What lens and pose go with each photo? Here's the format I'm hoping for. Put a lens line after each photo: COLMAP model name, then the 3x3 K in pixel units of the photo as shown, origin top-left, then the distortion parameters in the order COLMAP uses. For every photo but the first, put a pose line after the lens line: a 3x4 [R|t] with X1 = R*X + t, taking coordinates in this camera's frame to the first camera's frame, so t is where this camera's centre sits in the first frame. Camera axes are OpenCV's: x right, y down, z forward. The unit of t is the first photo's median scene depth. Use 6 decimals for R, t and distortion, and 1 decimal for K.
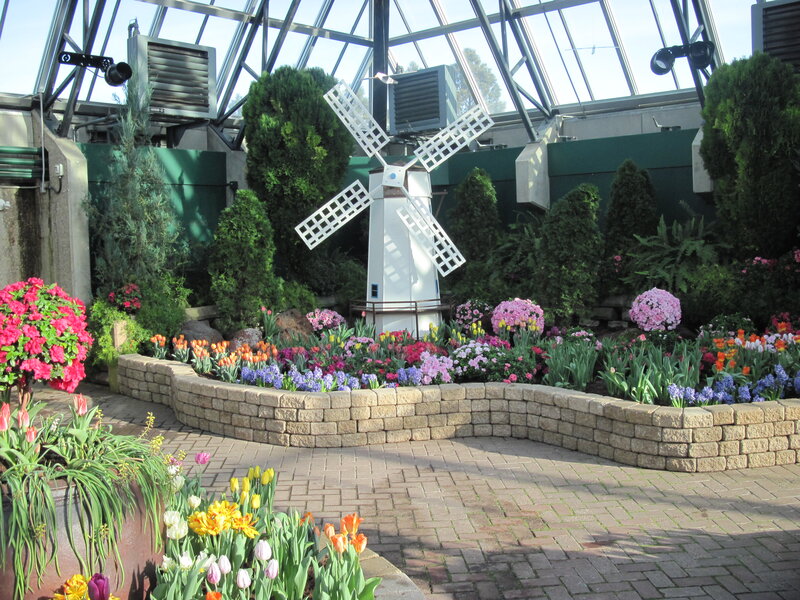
lens RADIAL K [[853.9, 0, 411.8], [0, 853.9, 300.7], [0, 0, 1]] dist [-0.206237, 0.242907]
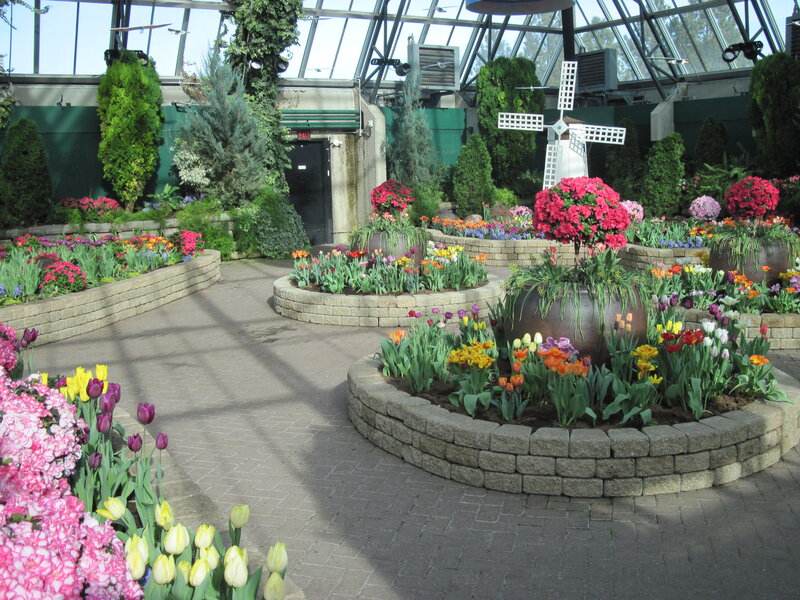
lens RADIAL K [[853.9, 0, 411.8], [0, 853.9, 300.7], [0, 0, 1]] dist [-0.206237, 0.242907]
pose [[0.954327, 0.049866, -0.294575, 0.228058], [-0.020924, 0.994707, 0.100600, 0.038243], [0.298032, -0.089842, 0.950319, -0.785949]]
